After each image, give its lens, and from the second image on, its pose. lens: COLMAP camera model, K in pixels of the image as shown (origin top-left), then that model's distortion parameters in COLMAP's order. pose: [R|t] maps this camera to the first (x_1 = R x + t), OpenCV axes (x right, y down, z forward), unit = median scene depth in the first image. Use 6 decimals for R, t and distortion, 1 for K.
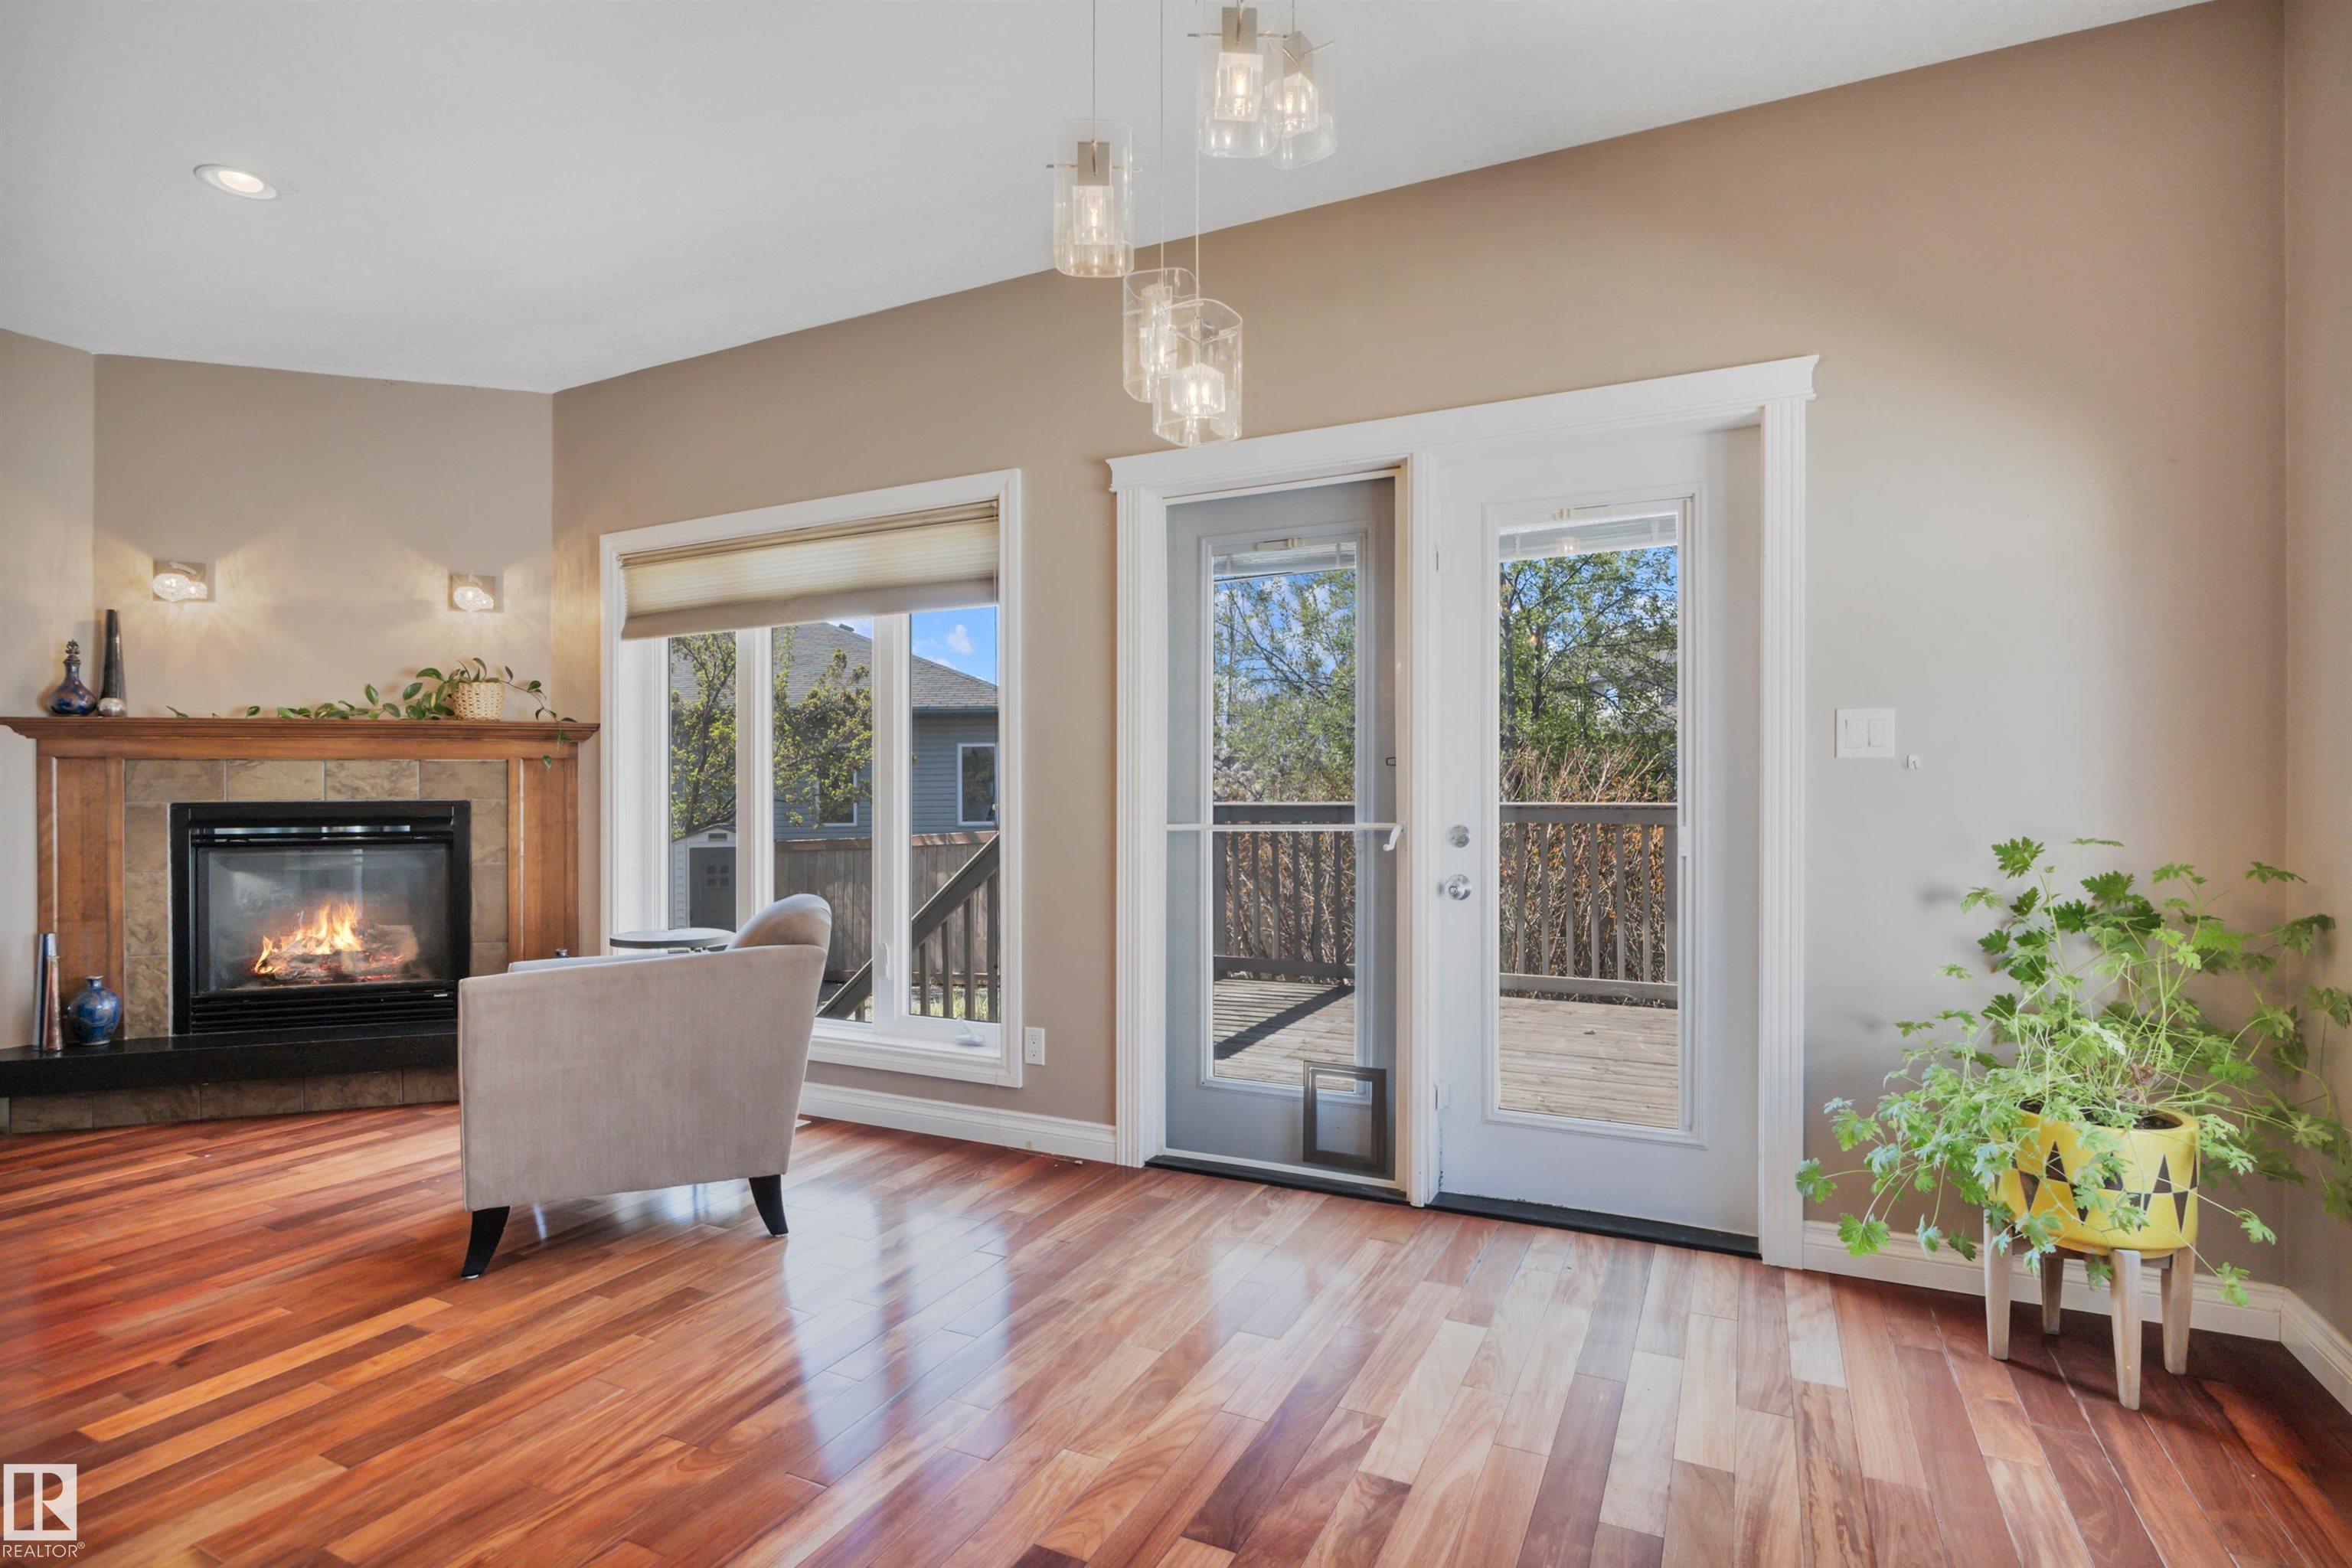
lens RADIAL K [[1166.7, 0, 1170.7], [0, 1166.7, 794.8], [0, 0, 1]] dist [-0.001035, -0.000100]
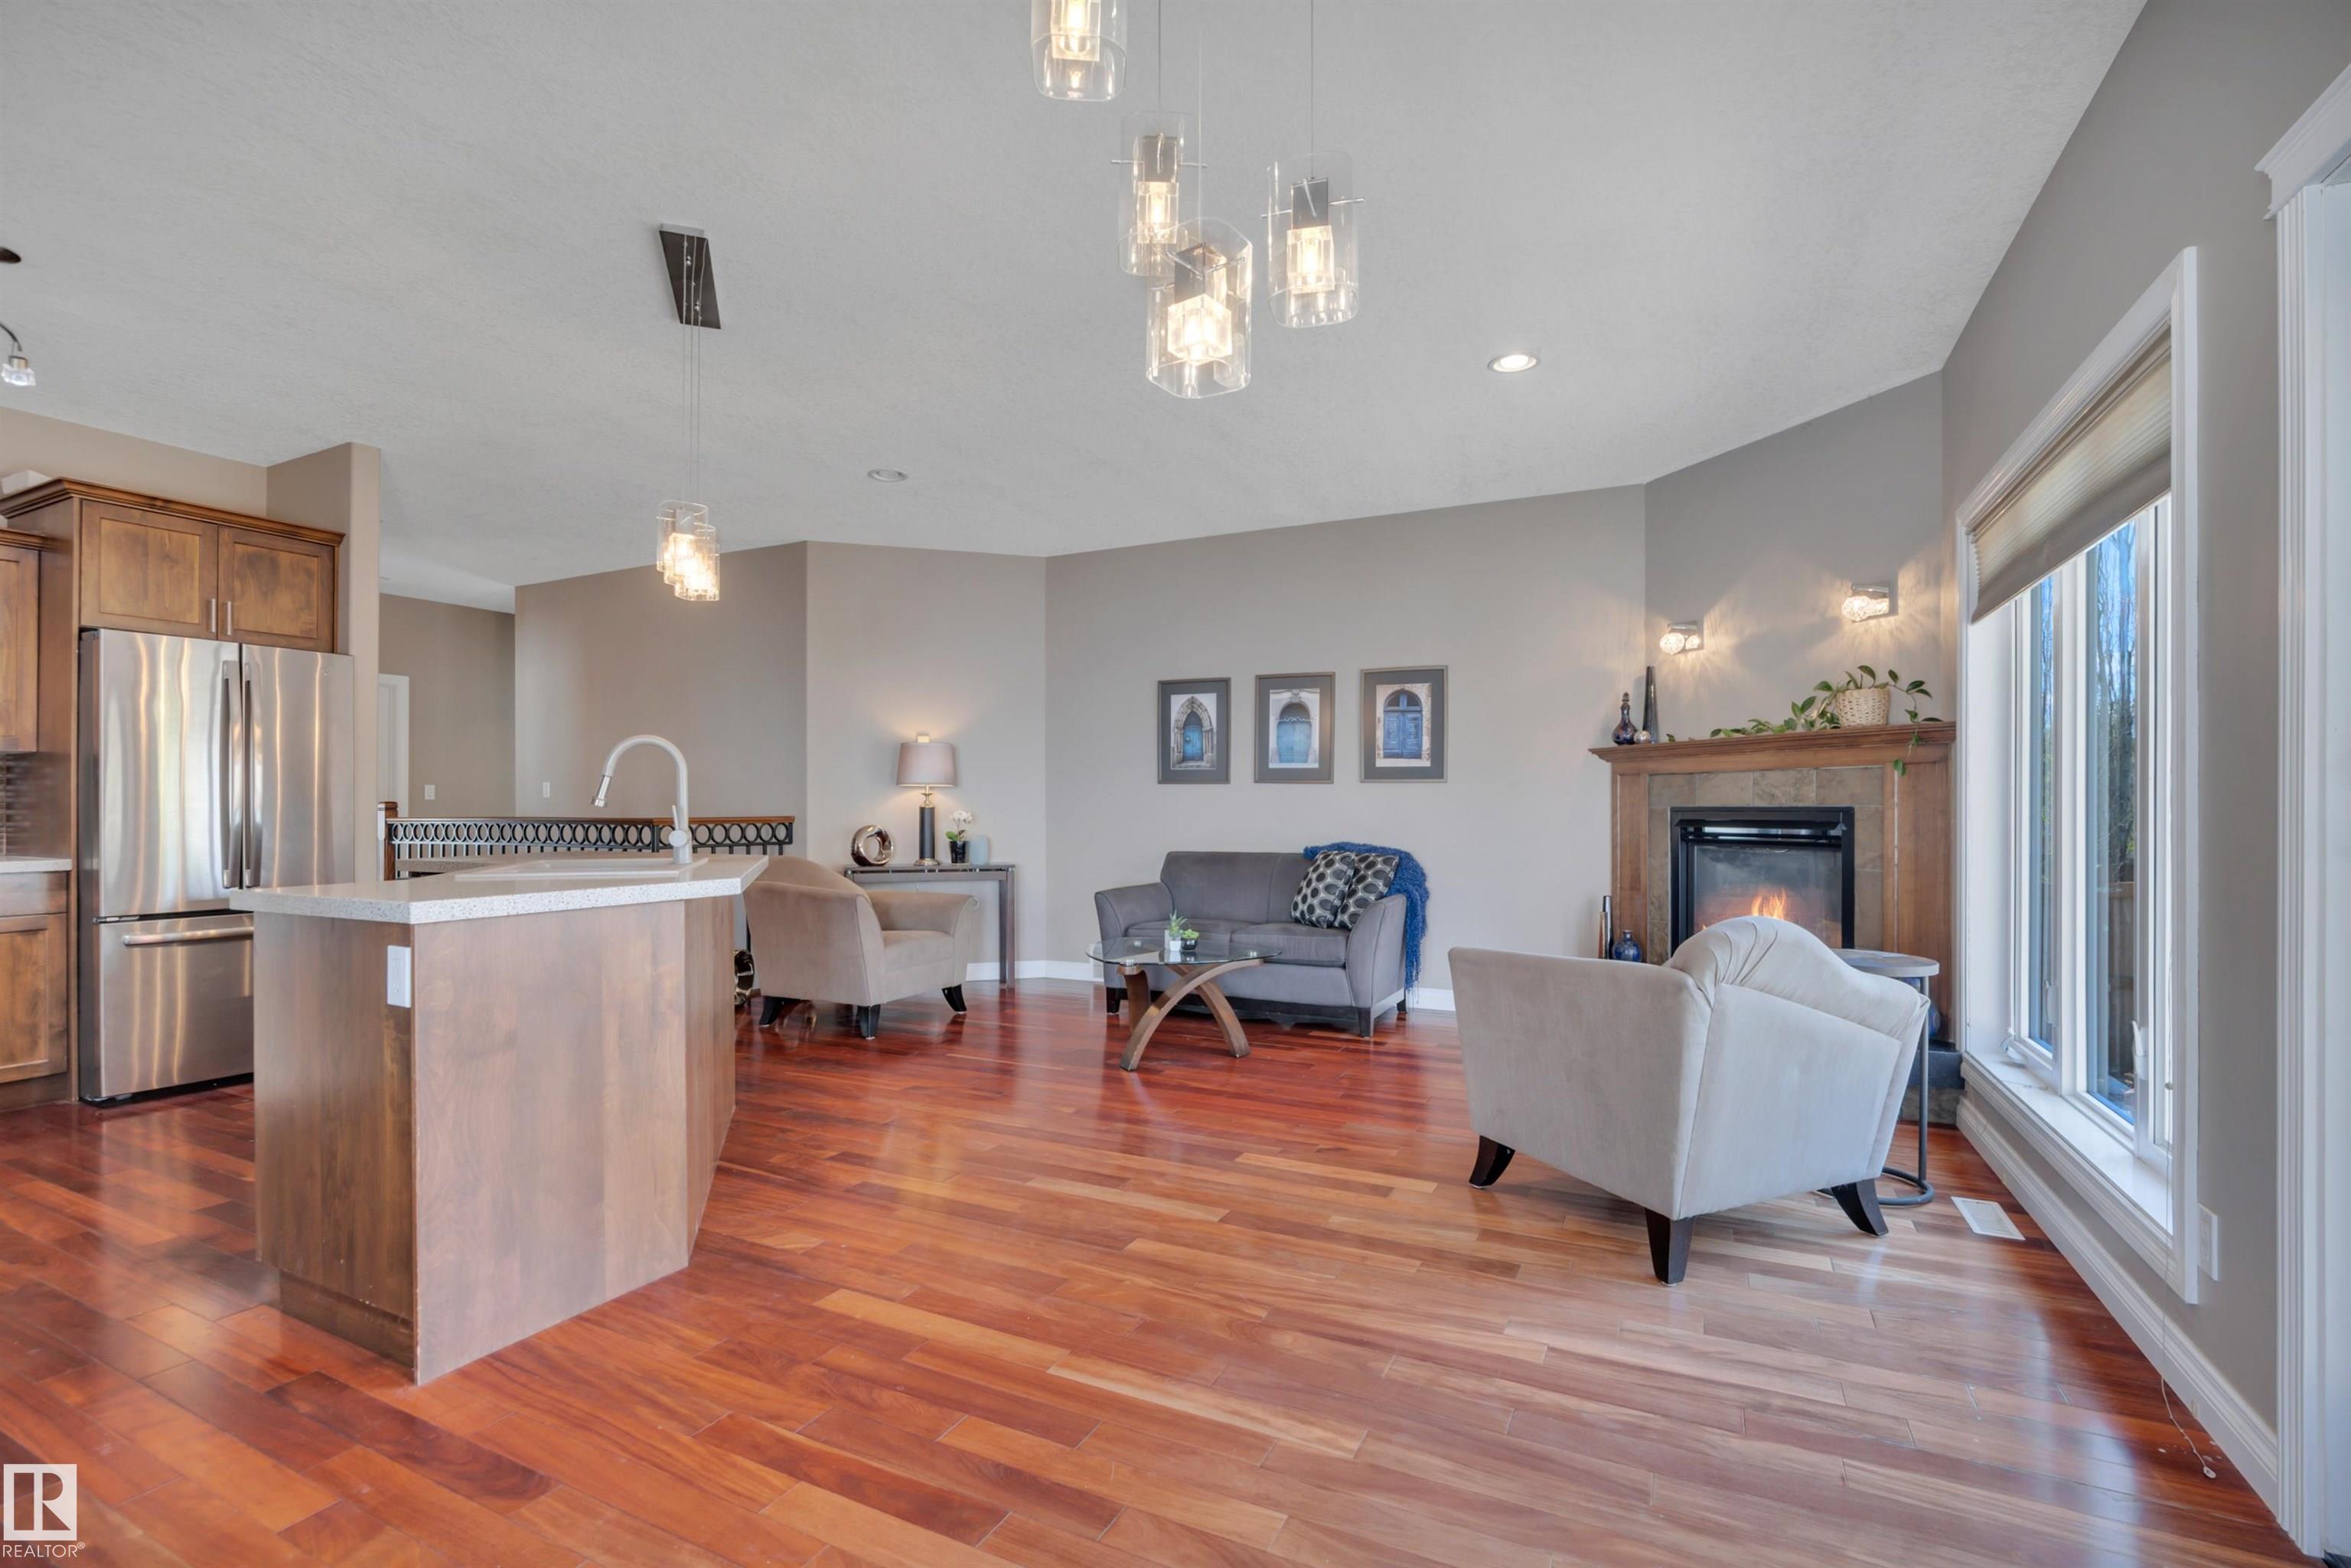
lens RADIAL K [[1076.0, 0, 1169.6], [0, 1076.0, 798.2], [0, 0, 1]] dist [0.000367, 0.000379]
pose [[0.001221, -0.001389, -0.999998, 0.348933], [0.002137, 0.999997, -0.001386, -0.002565], [0.999997, -0.002135, 0.001224, 0.415459]]
